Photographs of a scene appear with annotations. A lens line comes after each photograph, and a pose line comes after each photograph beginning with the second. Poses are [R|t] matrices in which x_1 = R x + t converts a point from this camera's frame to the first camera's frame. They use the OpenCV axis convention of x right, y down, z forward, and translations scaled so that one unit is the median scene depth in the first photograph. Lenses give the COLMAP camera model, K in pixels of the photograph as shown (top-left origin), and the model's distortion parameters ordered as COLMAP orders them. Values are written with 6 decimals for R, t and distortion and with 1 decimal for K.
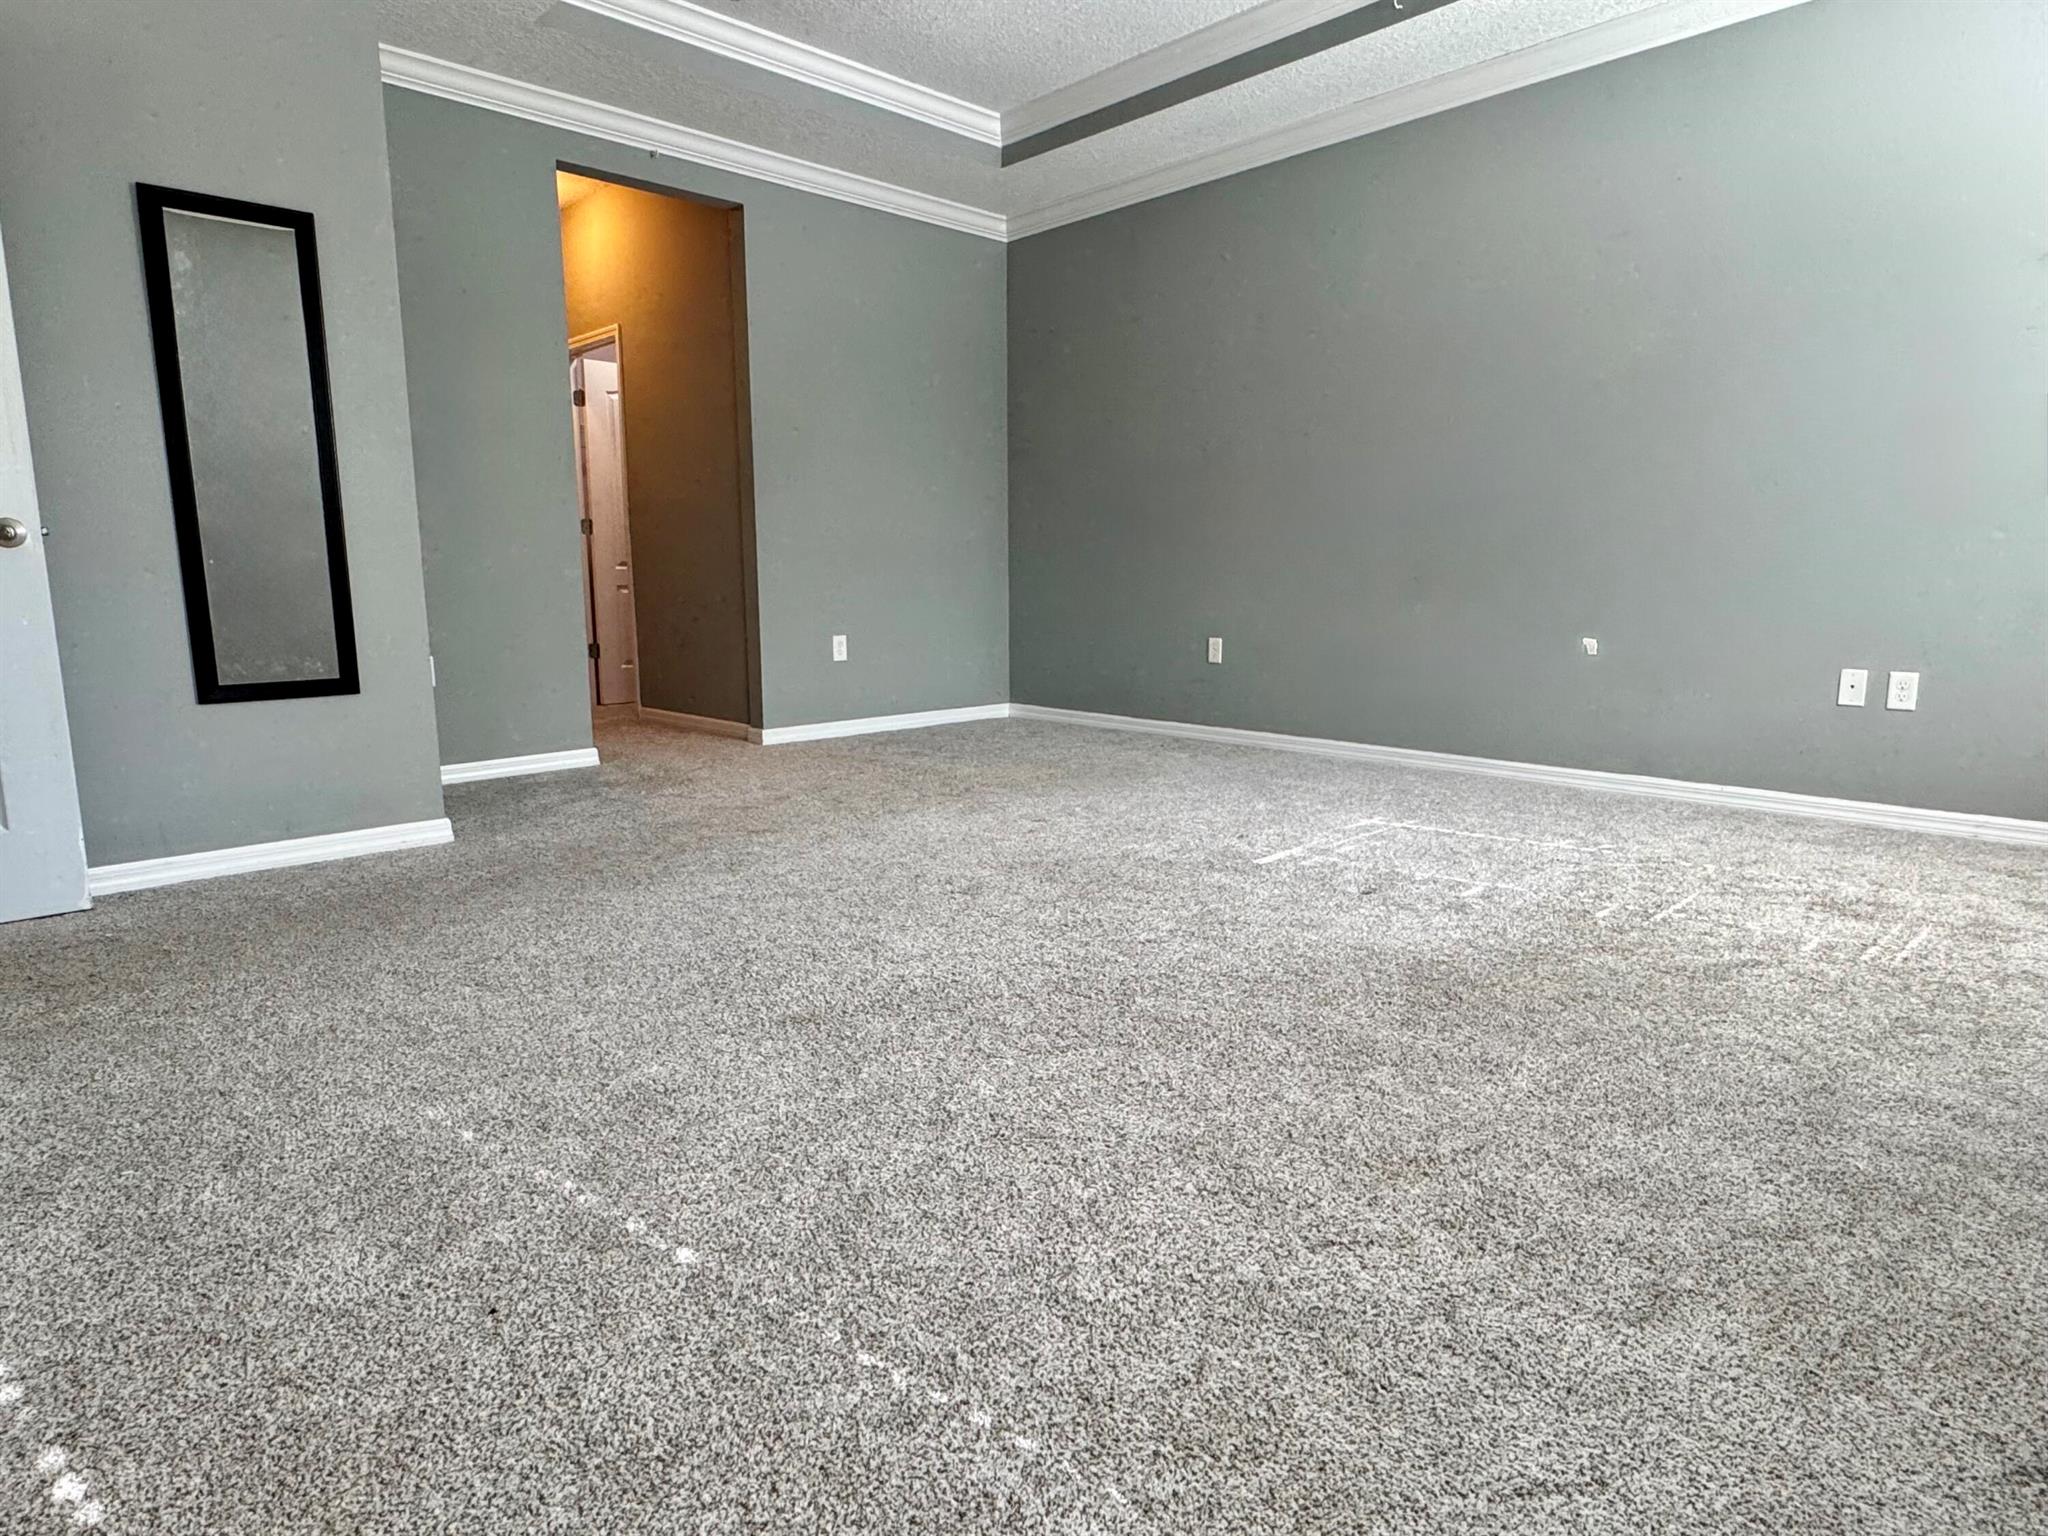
lens RADIAL K [[1183.5, 0, 1024.0], [0, 1183.5, 768.0], [0, 0, 1]] dist [-0.001406, 0.000035]
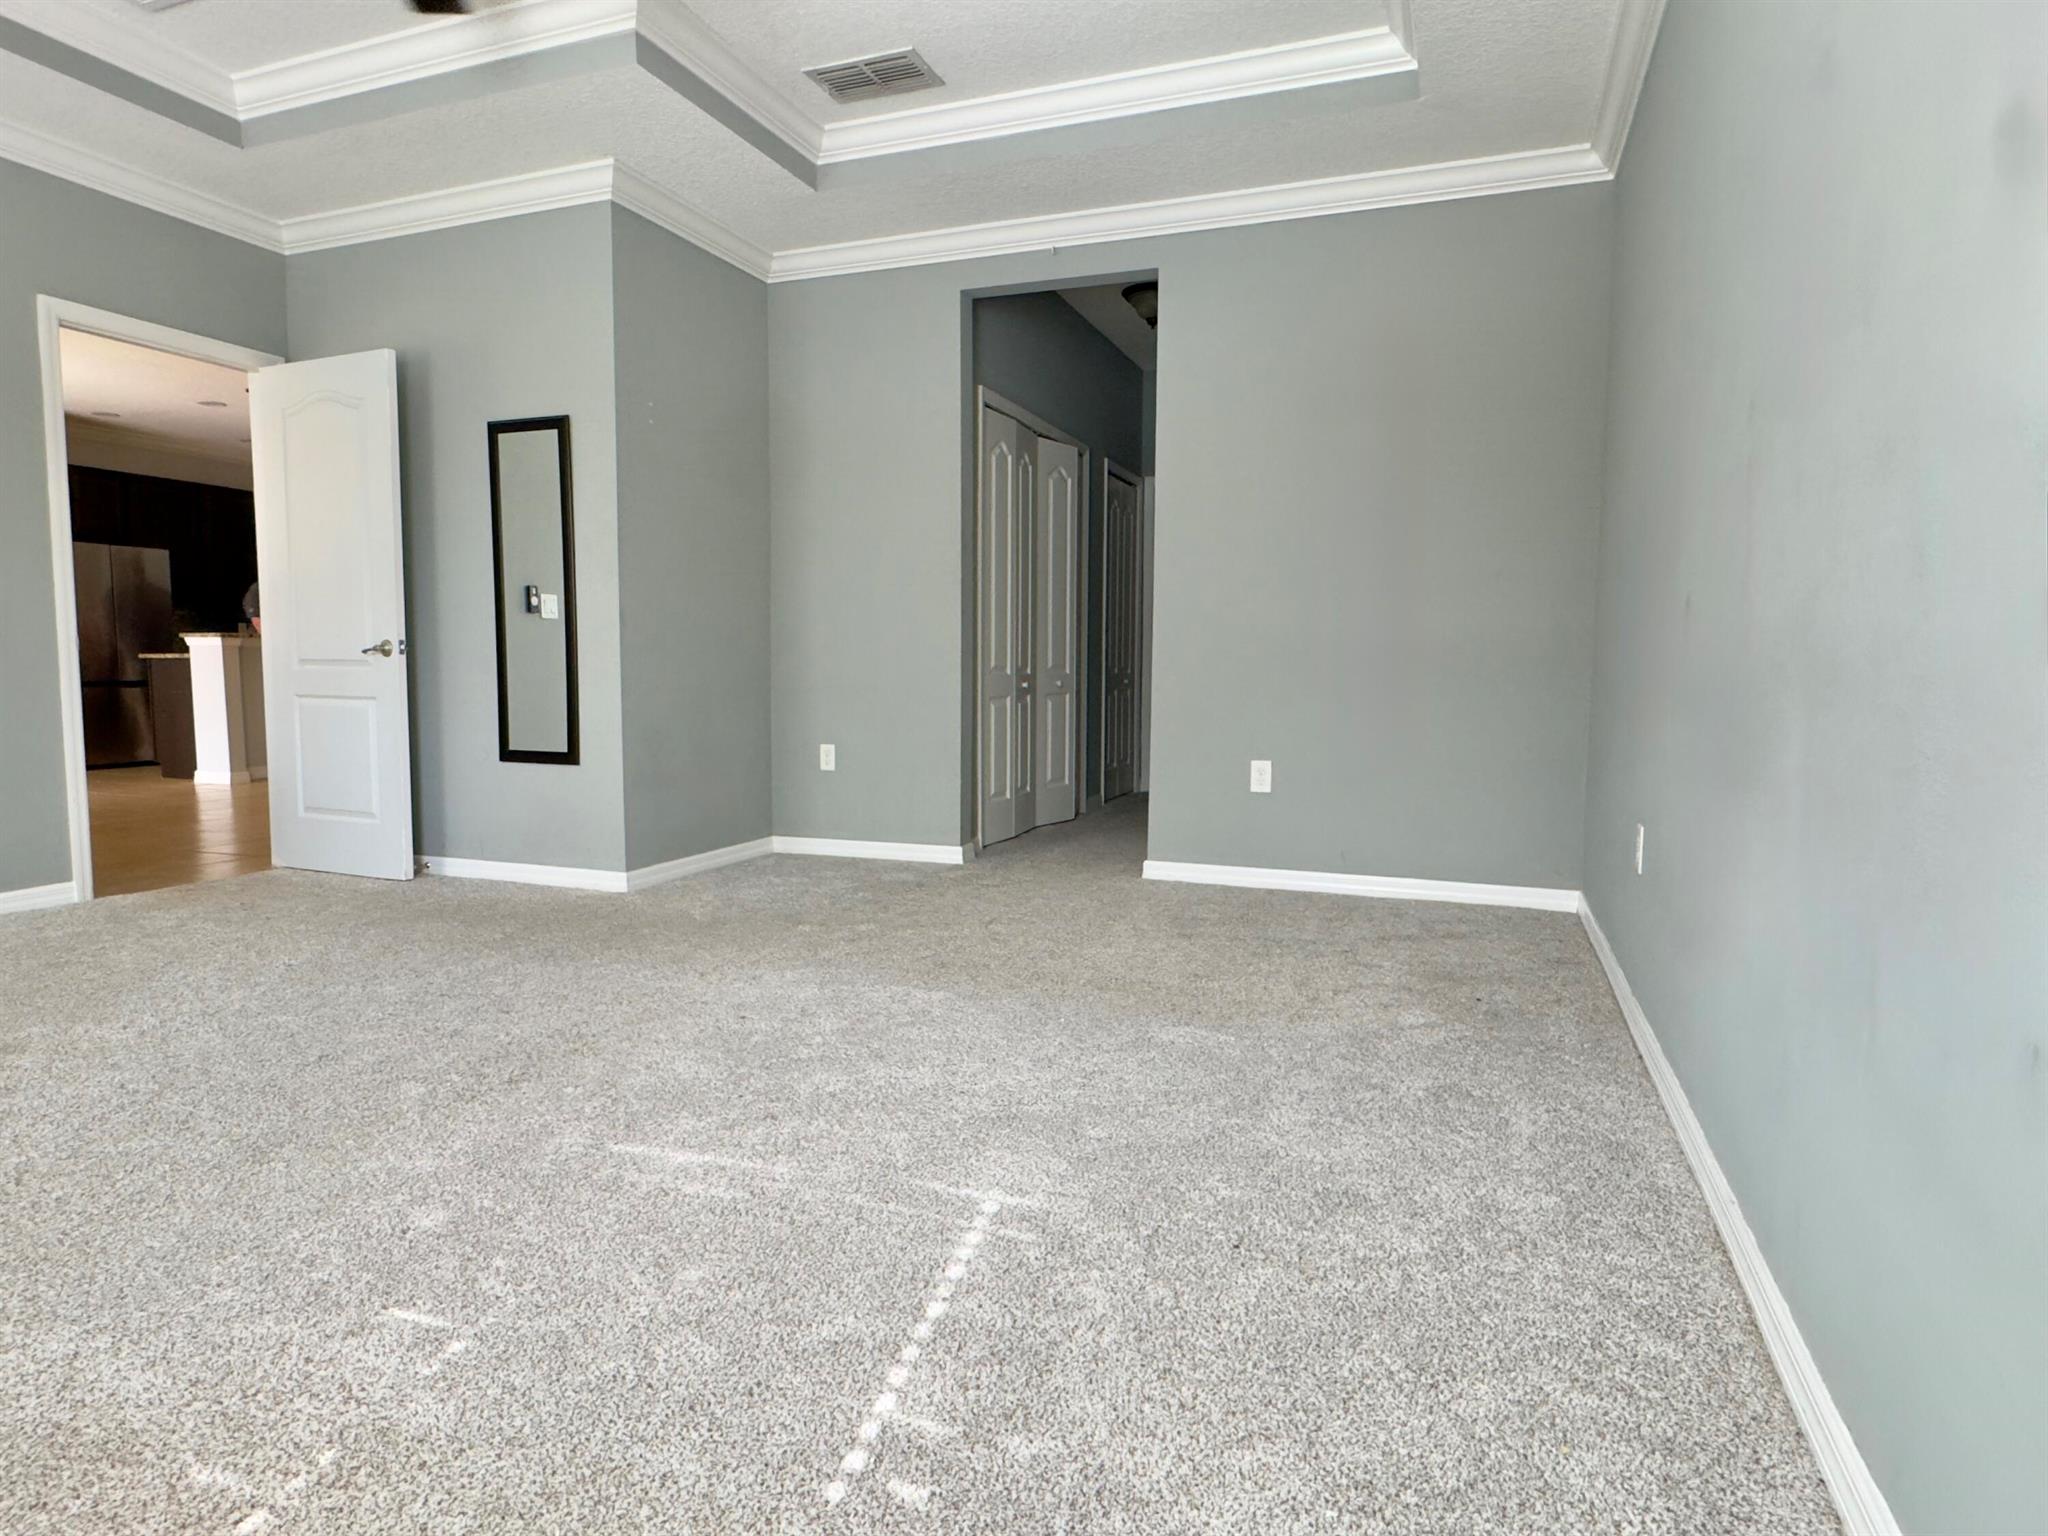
lens RADIAL K [[1183.5, 0, 1024.0], [0, 1183.5, 768.0], [0, 0, 1]] dist [-0.001406, 0.000035]
pose [[0.424289, 0.089708, -0.901072, 0.846140], [-0.159021, 0.986998, 0.023384, -0.172054], [0.891455, 0.133368, 0.433038, 0.883180]]
